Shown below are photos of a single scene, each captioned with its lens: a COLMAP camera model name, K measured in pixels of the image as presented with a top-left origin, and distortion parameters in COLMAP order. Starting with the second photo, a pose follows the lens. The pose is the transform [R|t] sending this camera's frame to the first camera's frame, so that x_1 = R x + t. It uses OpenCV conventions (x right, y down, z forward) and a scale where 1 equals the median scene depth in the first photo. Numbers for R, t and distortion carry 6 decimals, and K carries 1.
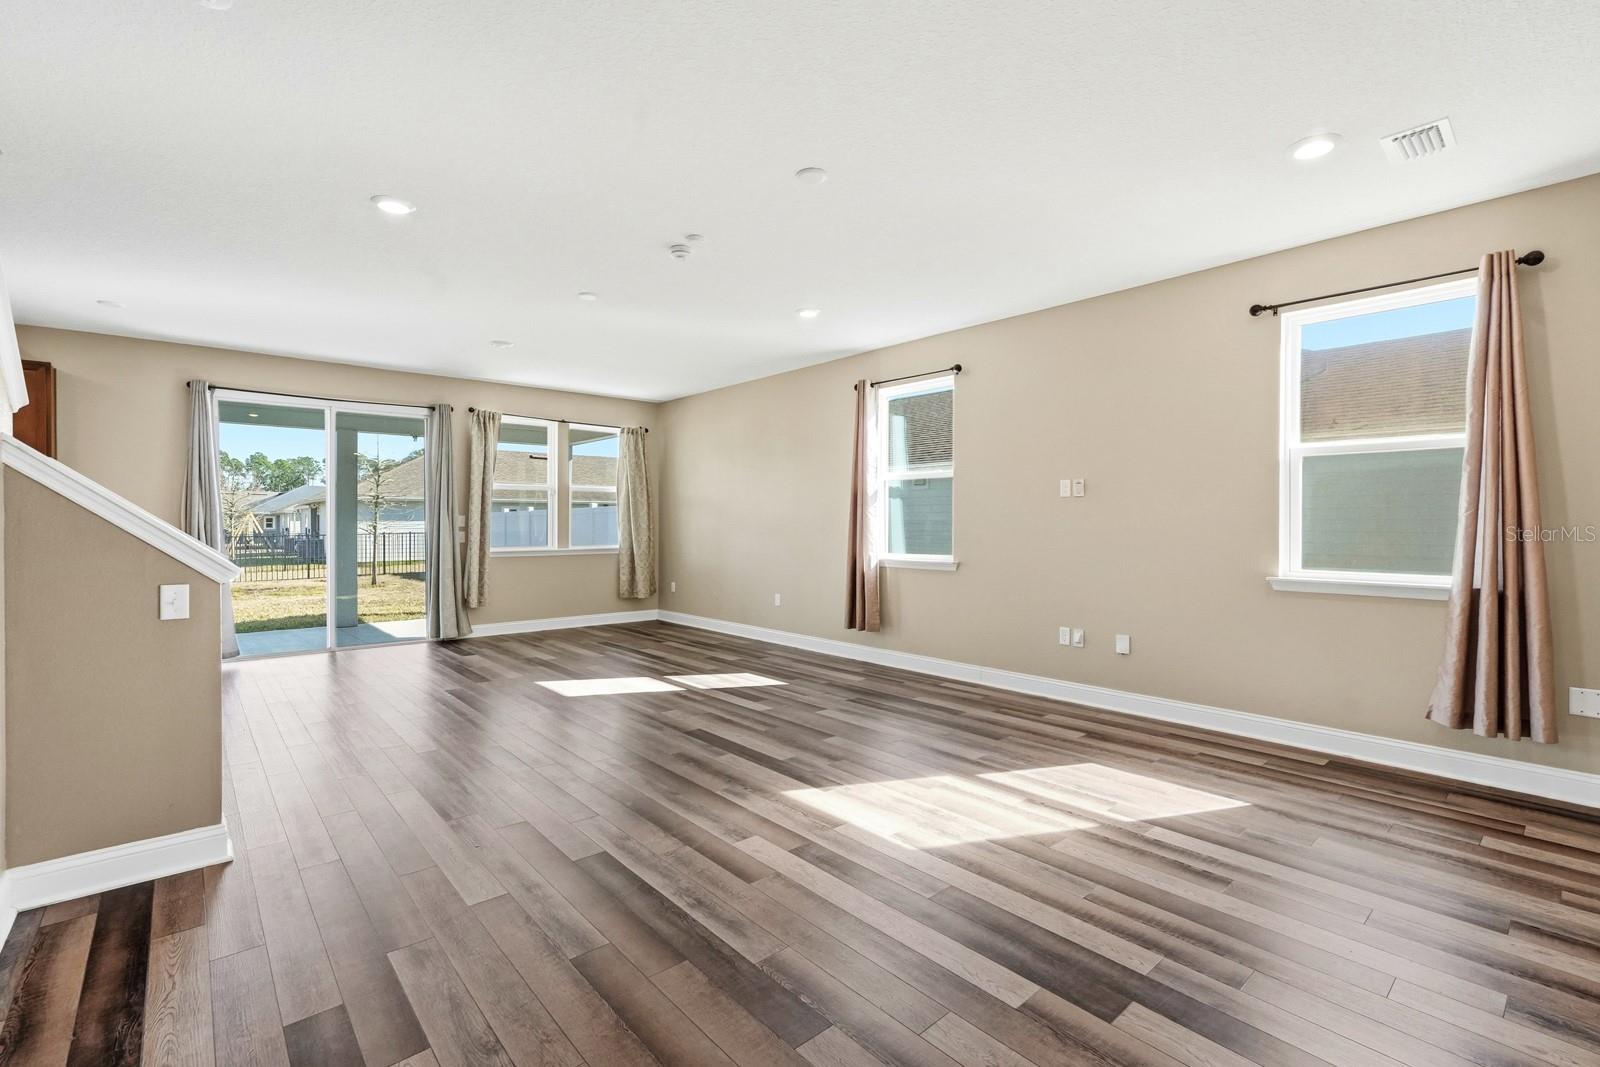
lens RADIAL K [[718.5, 0, 792.3], [0, 718.5, 532.2], [0, 0, 1]] dist [-0.012001, 0.000516]
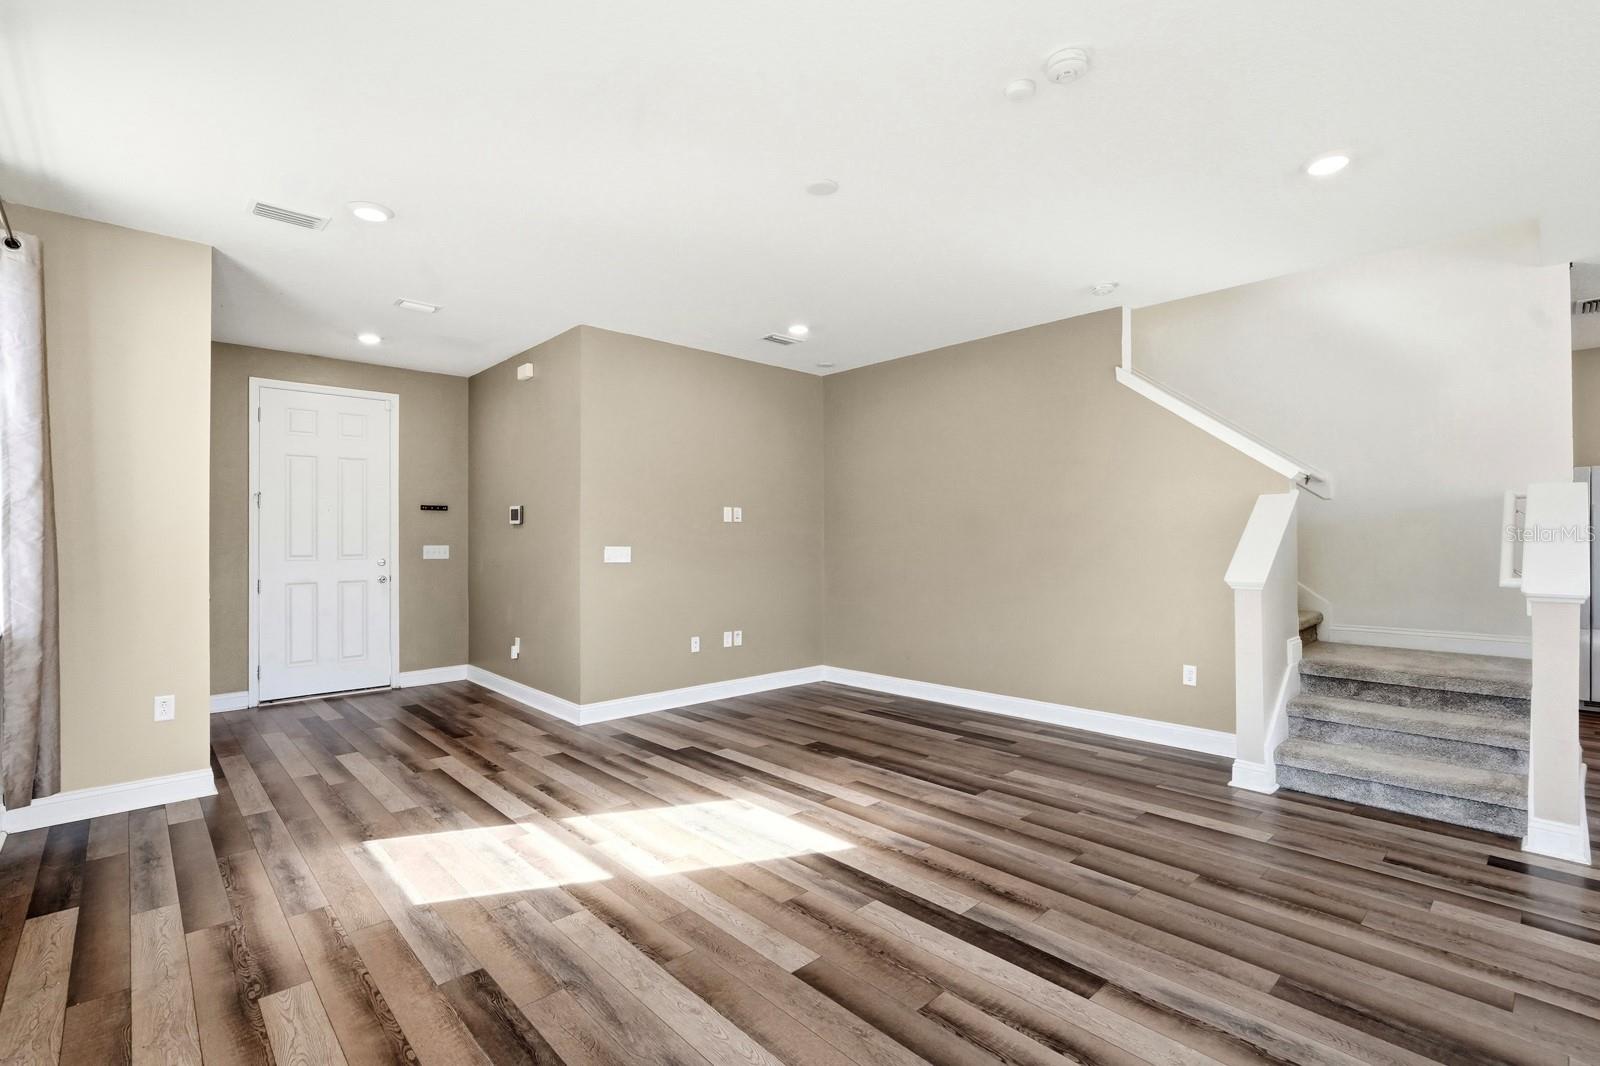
lens RADIAL K [[726.3, 0, 794.9], [0, 726.3, 531.8], [0, 0, 1]] dist [-0.012132, 0.000482]
pose [[-0.999252, 0.001754, -0.038642, 0.051538], [0.001733, 0.999998, 0.000589, -0.017285], [0.038643, 0.000522, -0.999253, 0.998925]]
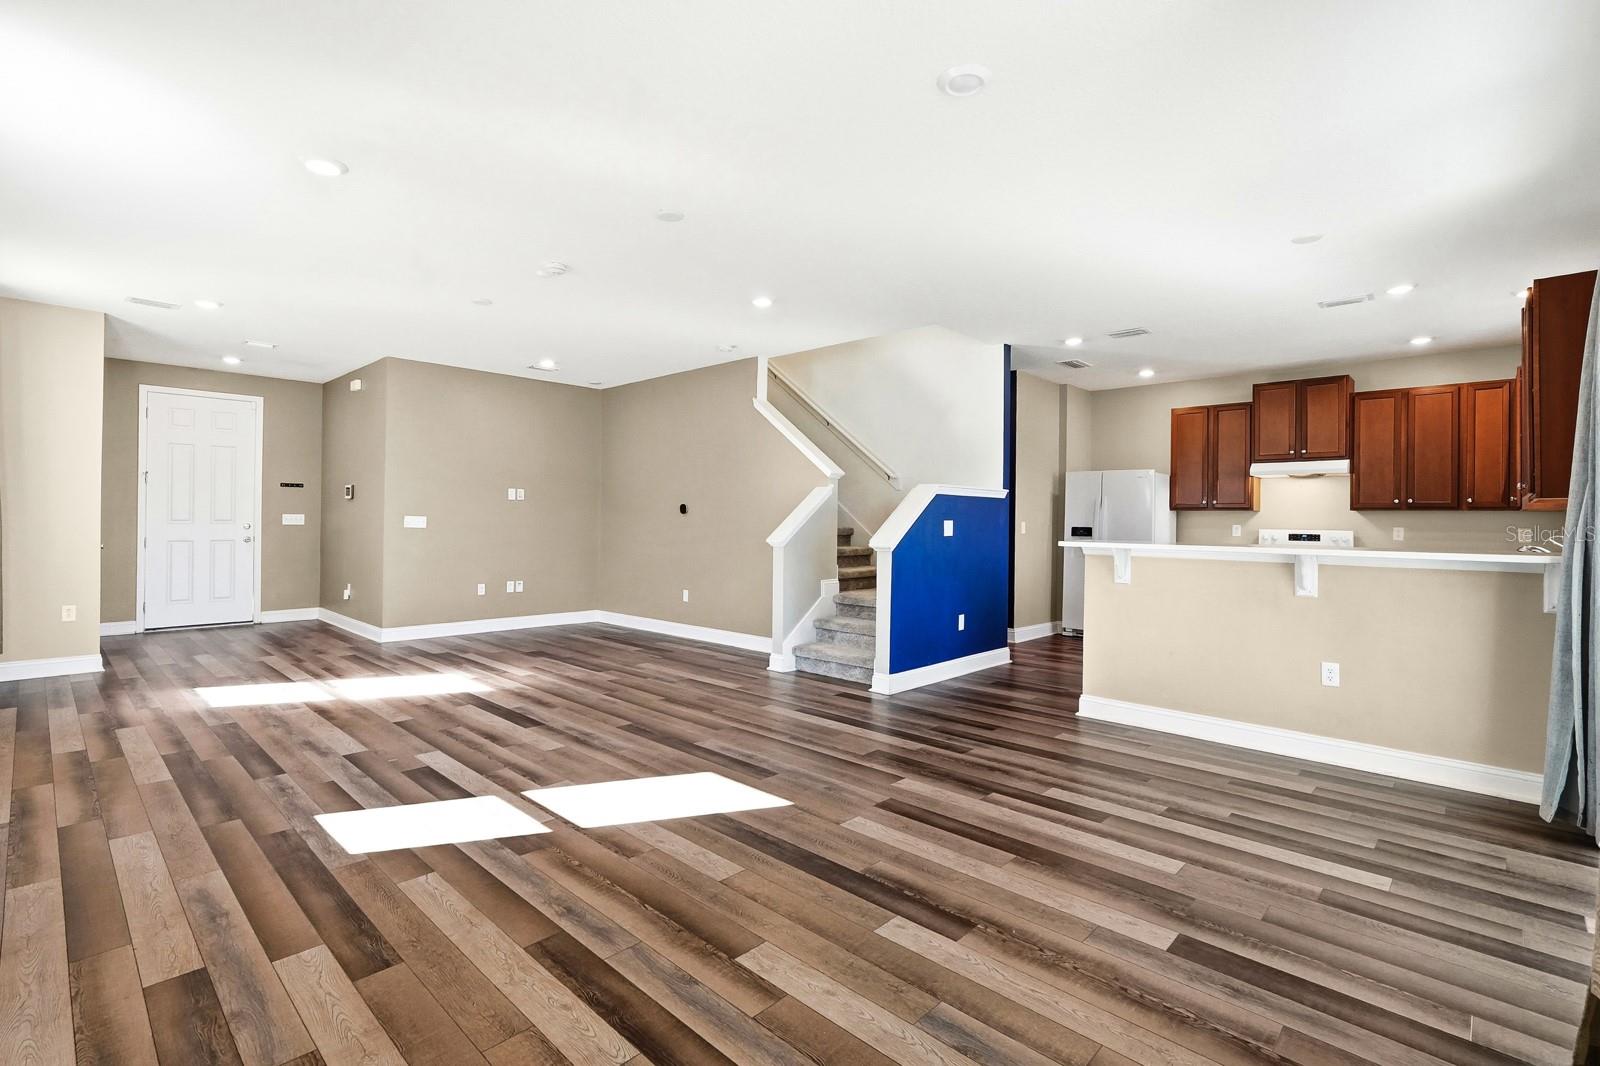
lens RADIAL K [[740.9, 0, 791.5], [0, 740.9, 516.9], [0, 0, 1]] dist [-0.005023, -0.000652]
pose [[-0.995623, -0.013452, -0.092486, -0.267065], [-0.014066, 0.999883, 0.005992, -0.014311], [0.092395, 0.007267, -0.995696, 1.389598]]
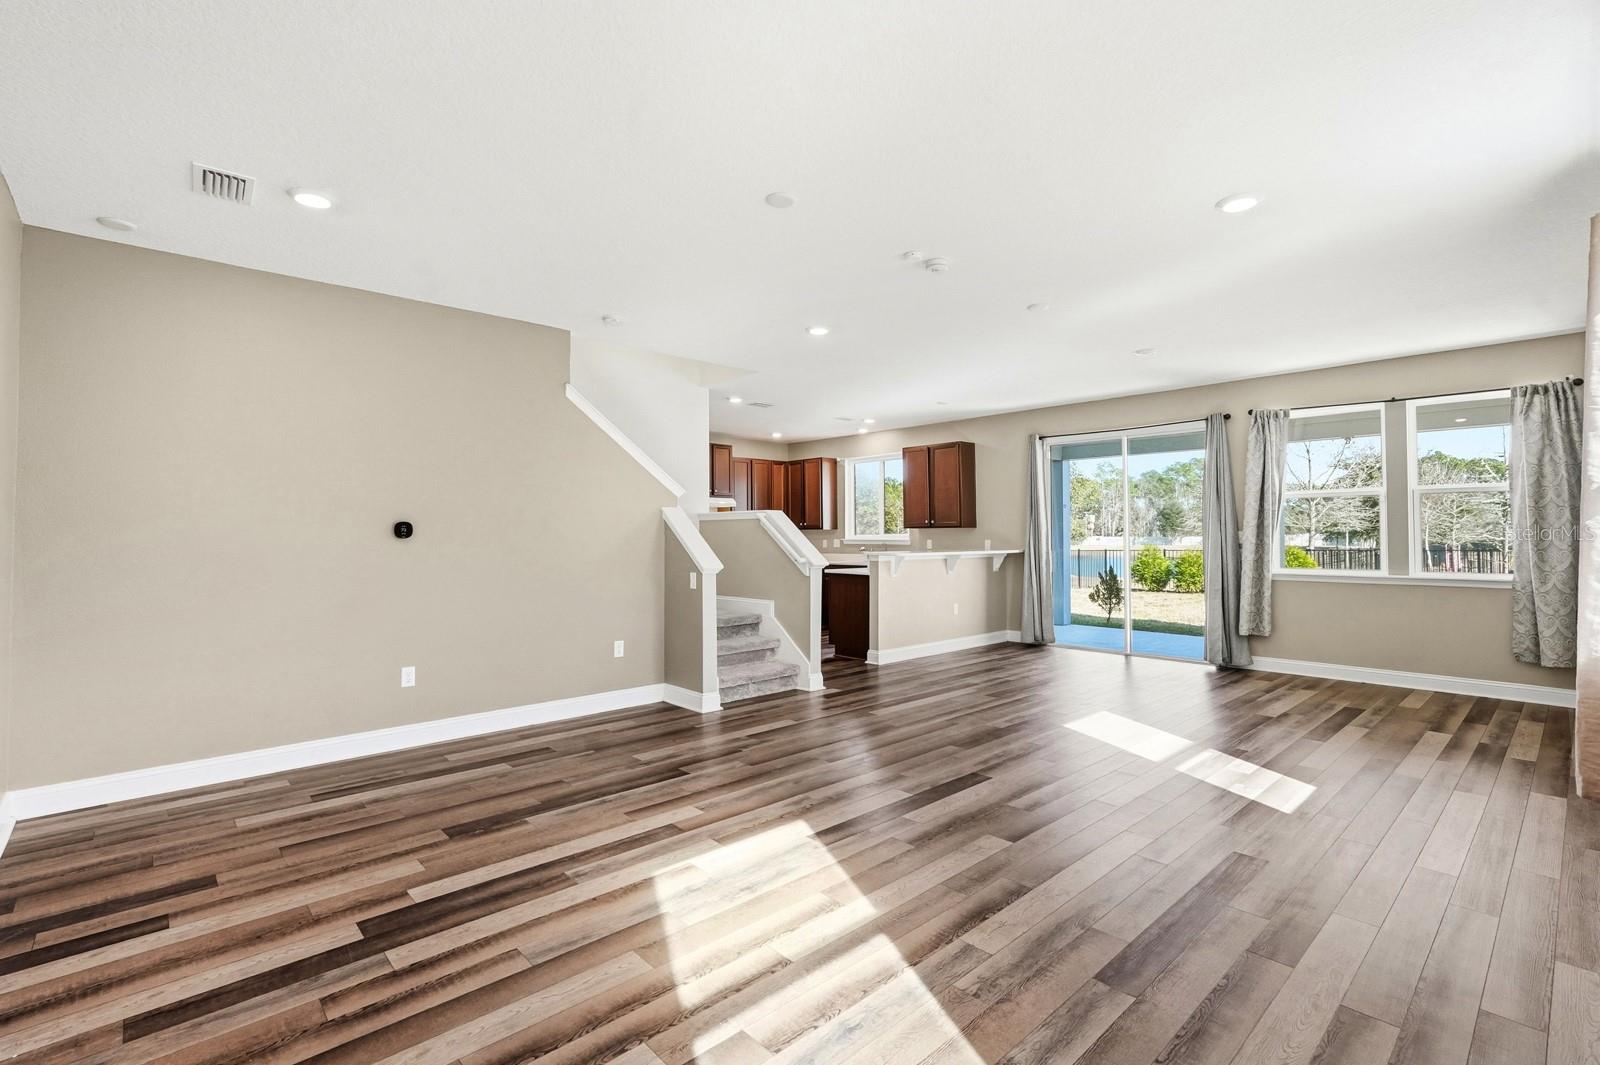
lens RADIAL K [[722.7, 0, 797.9], [0, 722.7, 519.7], [0, 0, 1]] dist [-0.008507, 0.001012]
pose [[0.028470, -0.023504, -0.999318, 0.520446], [-0.008711, 0.999680, -0.023760, -0.014005], [0.999557, 0.009382, 0.028257, 0.504142]]
